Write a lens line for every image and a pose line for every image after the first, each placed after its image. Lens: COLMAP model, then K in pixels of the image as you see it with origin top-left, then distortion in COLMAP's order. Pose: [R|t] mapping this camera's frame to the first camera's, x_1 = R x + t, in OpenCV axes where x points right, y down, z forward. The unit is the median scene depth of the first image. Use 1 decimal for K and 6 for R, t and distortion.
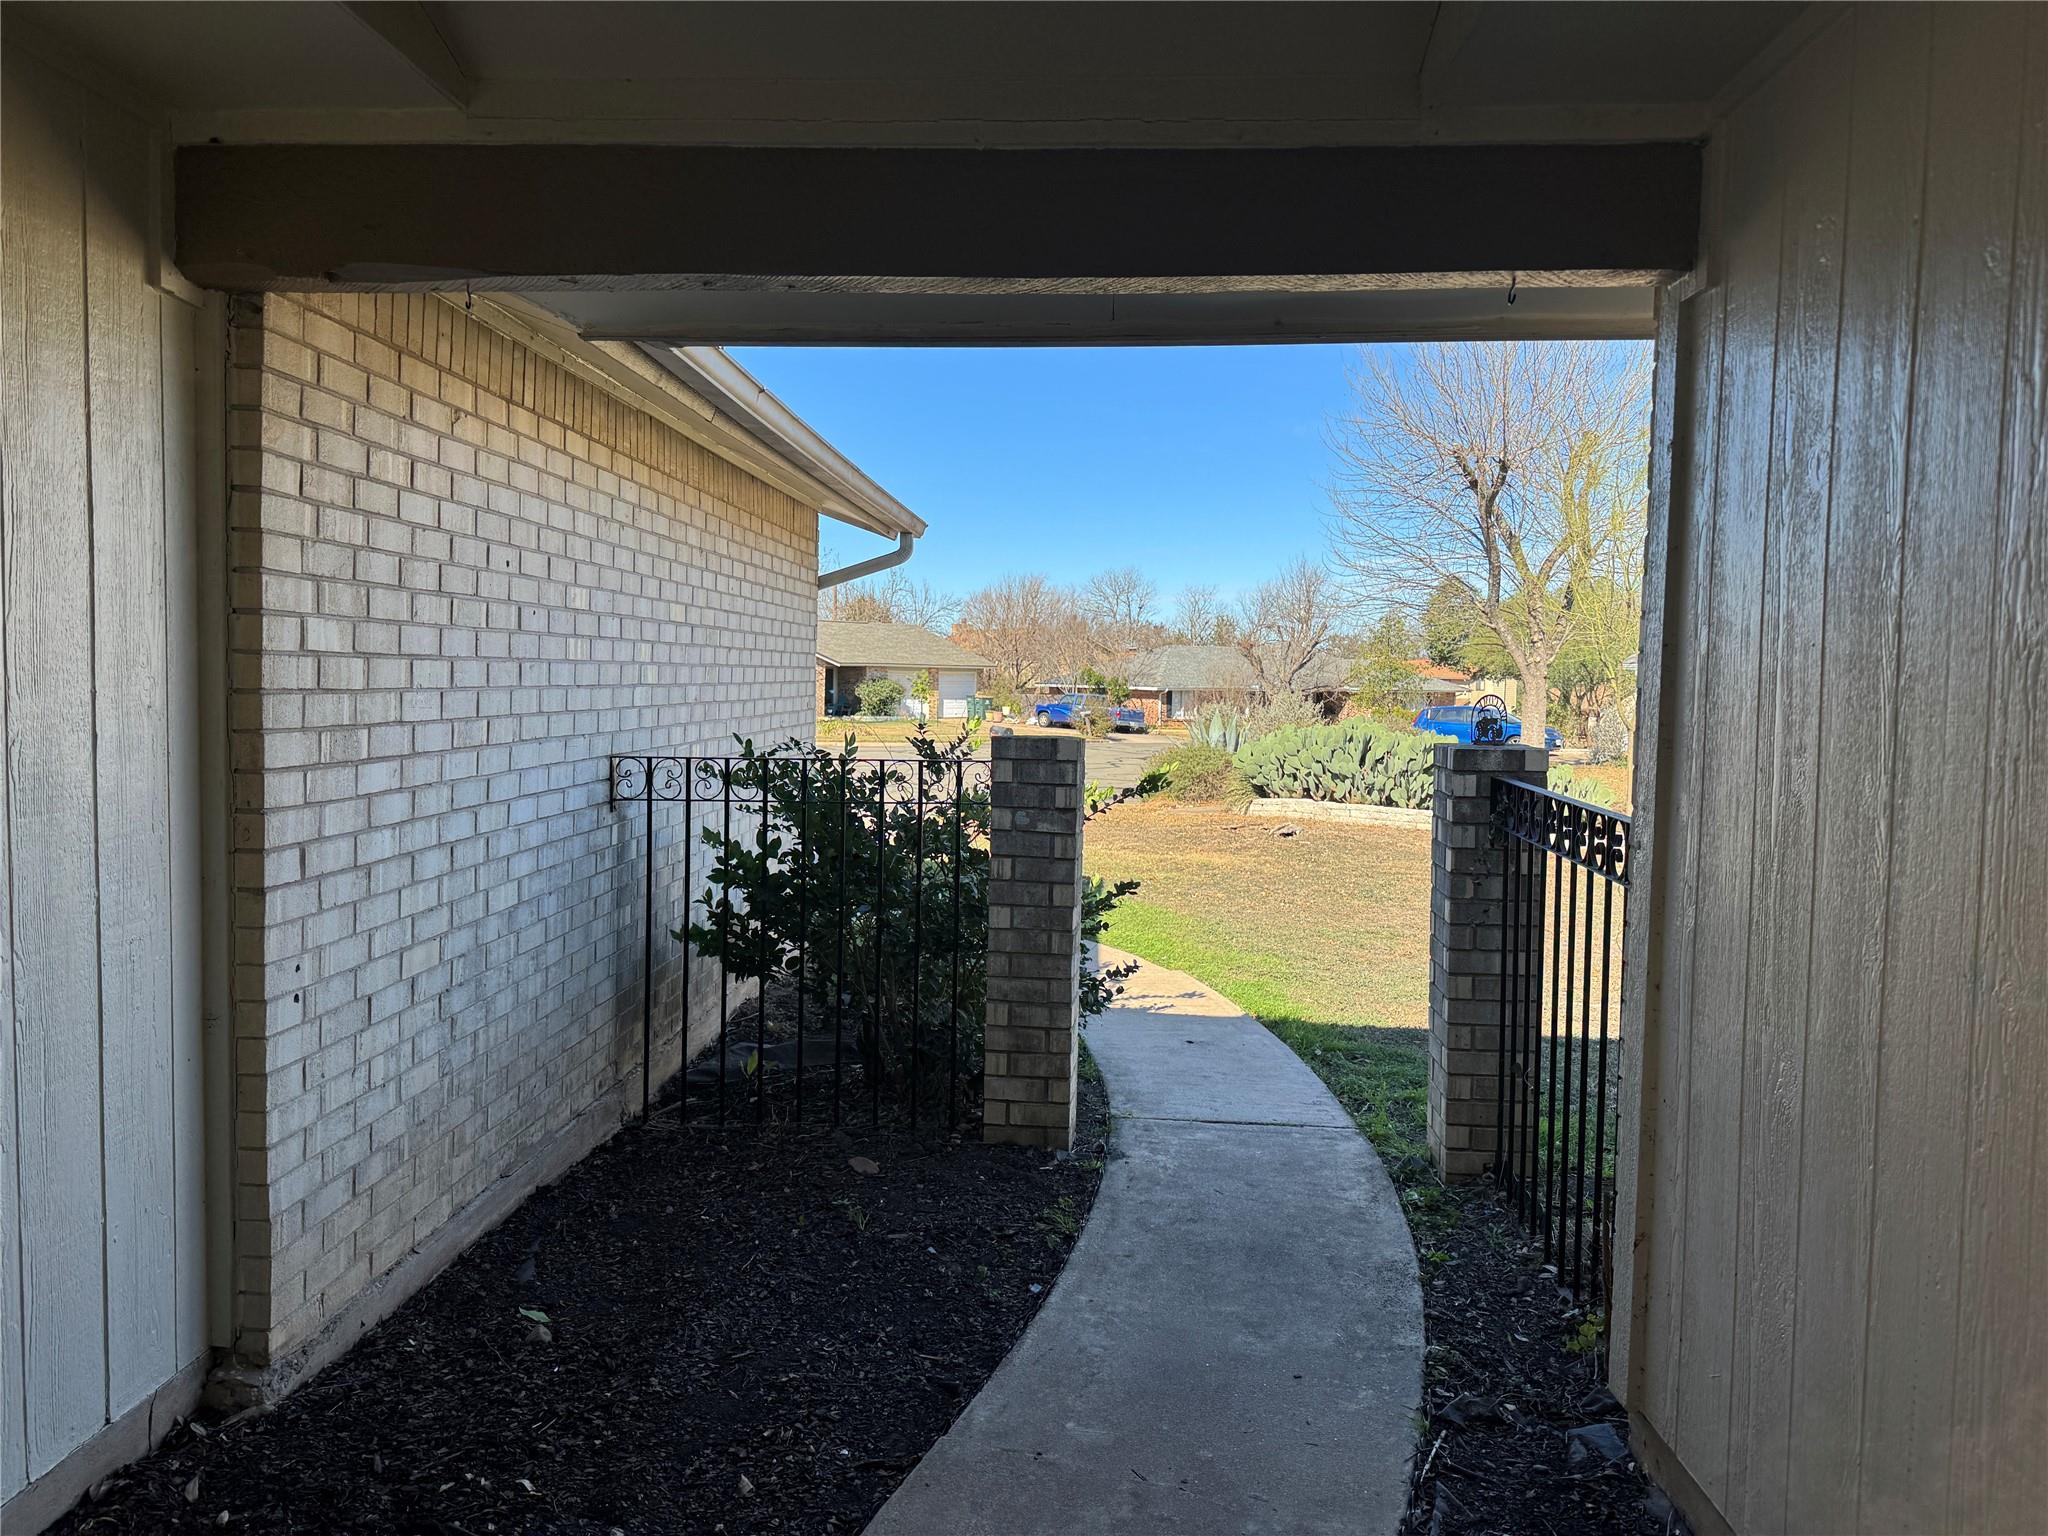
lens RADIAL K [[1420.8, 0, 1023.2], [0, 1420.8, 763.9], [0, 0, 1]] dist [-0.006069, -0.002547]
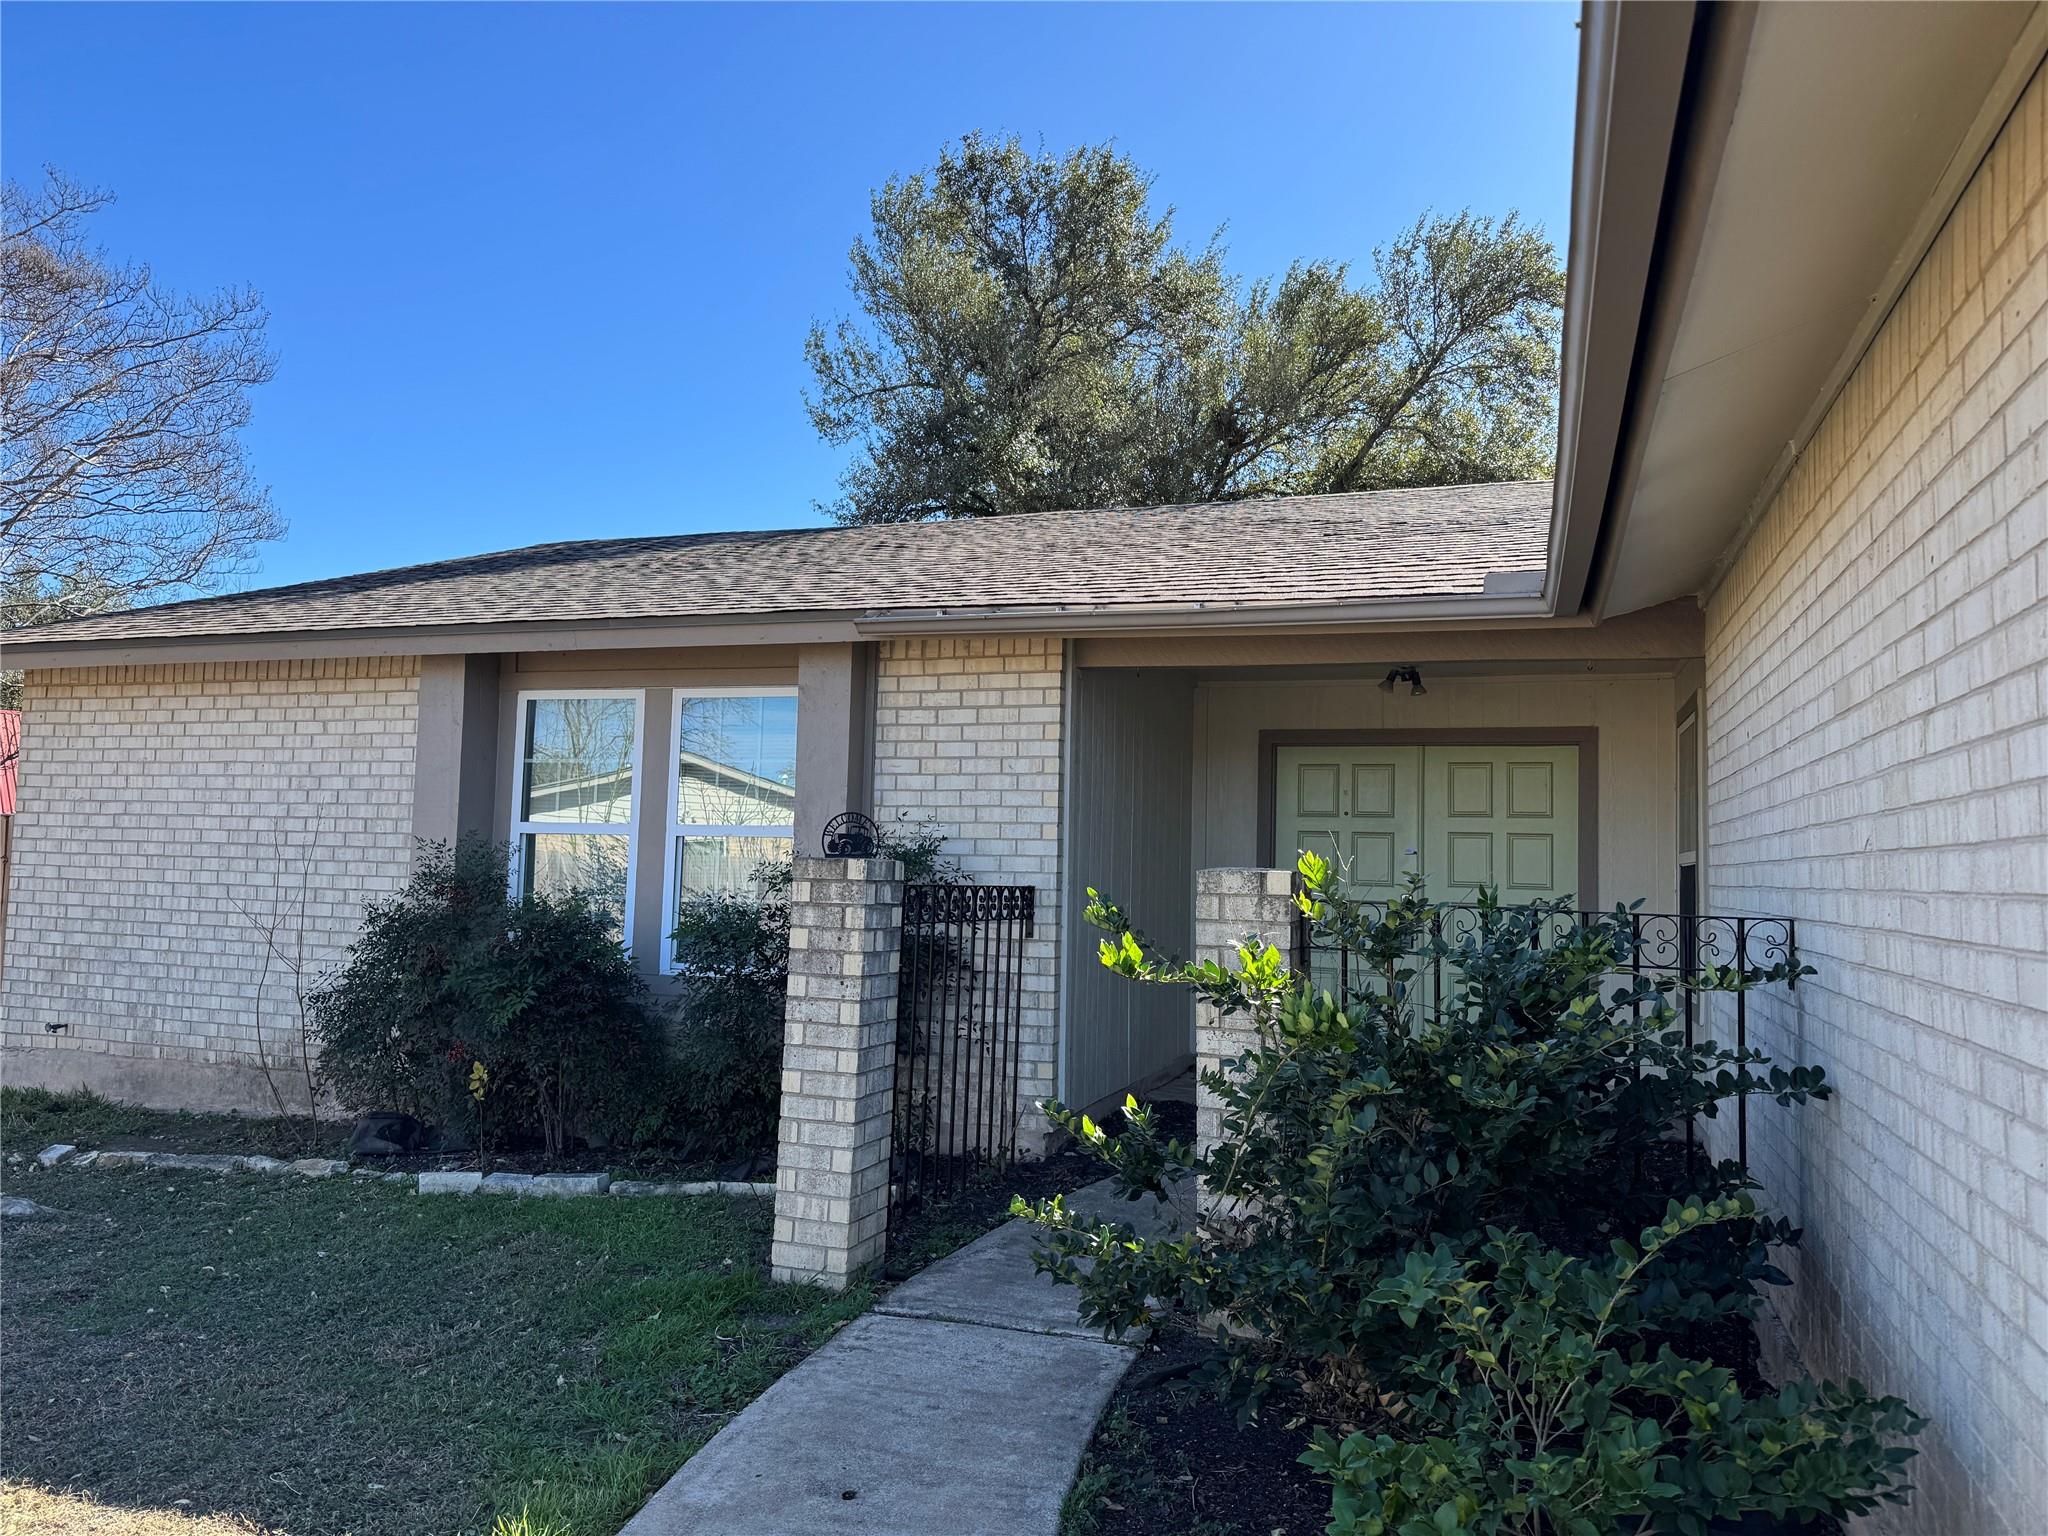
lens RADIAL K [[1420.8, 0, 1022.1], [0, 1420.8, 783.1], [0, 0, 1]] dist [-0.006069, -0.002547]
pose [[-0.962018, -0.016649, 0.272477, -0.089604], [-0.020504, 0.999726, -0.011305, -0.061060], [-0.272214, -0.016462, -0.962096, 1.832007]]
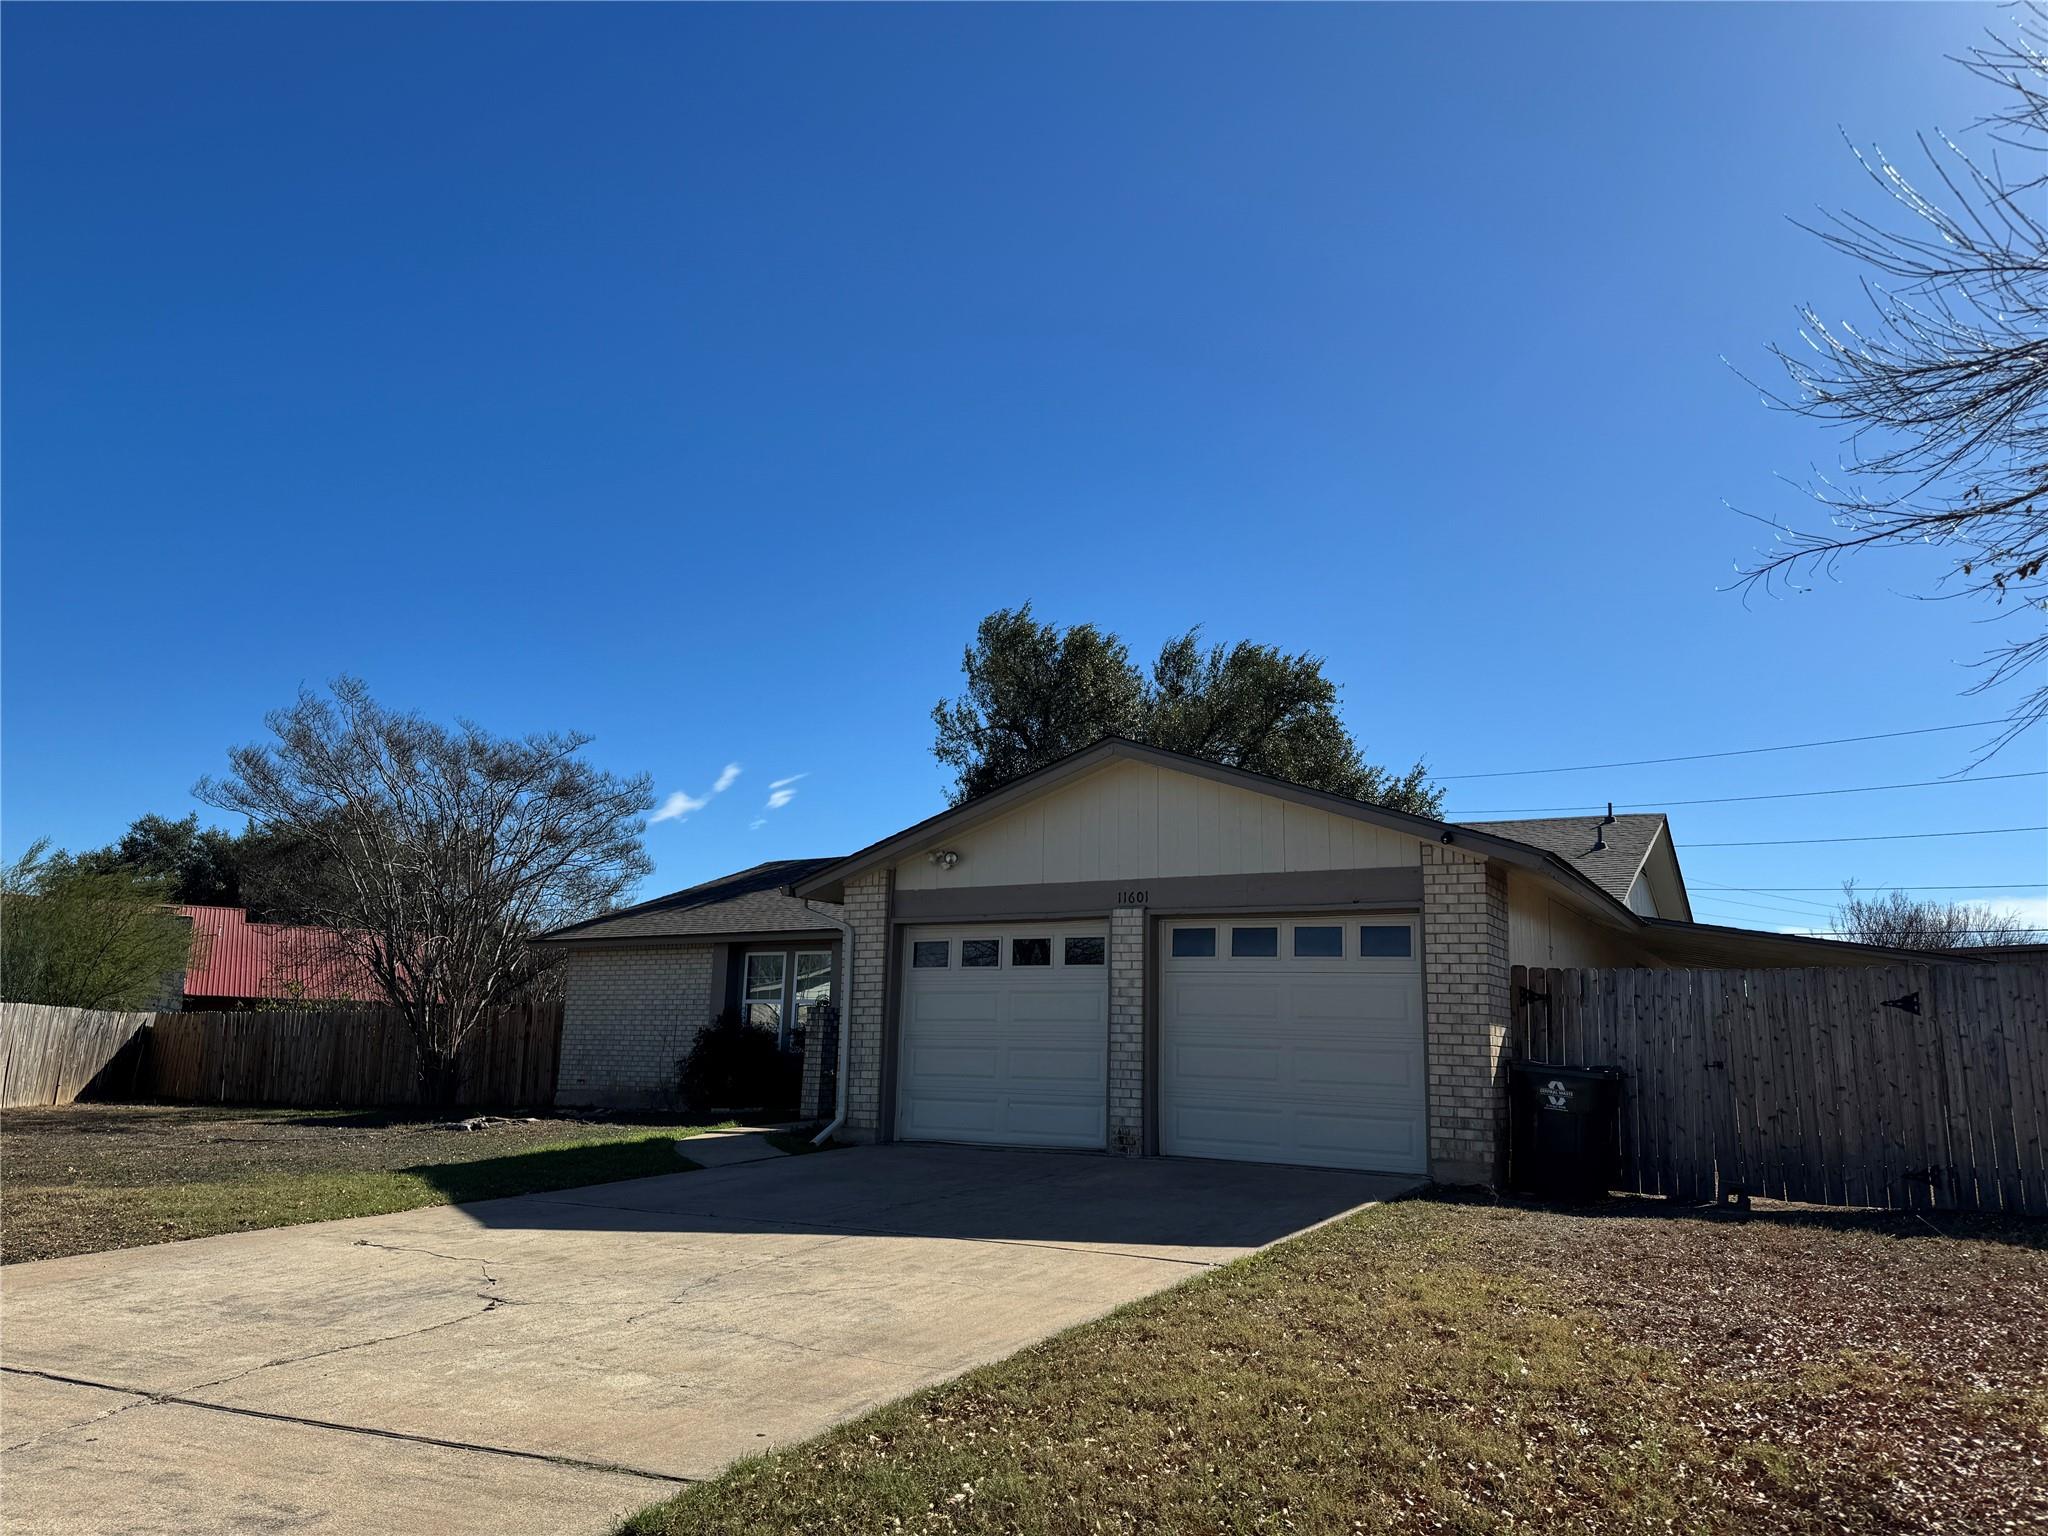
lens RADIAL K [[1420.8, 0, 1031.3], [0, 1420.8, 765.6], [0, 0, 1]] dist [-0.006069, -0.002547]
pose [[-0.901012, 0.058377, 0.429848, -1.221008], [-0.005380, 0.989324, -0.145637, -0.090307], [-0.433760, -0.133533, -0.891079, 3.287481]]
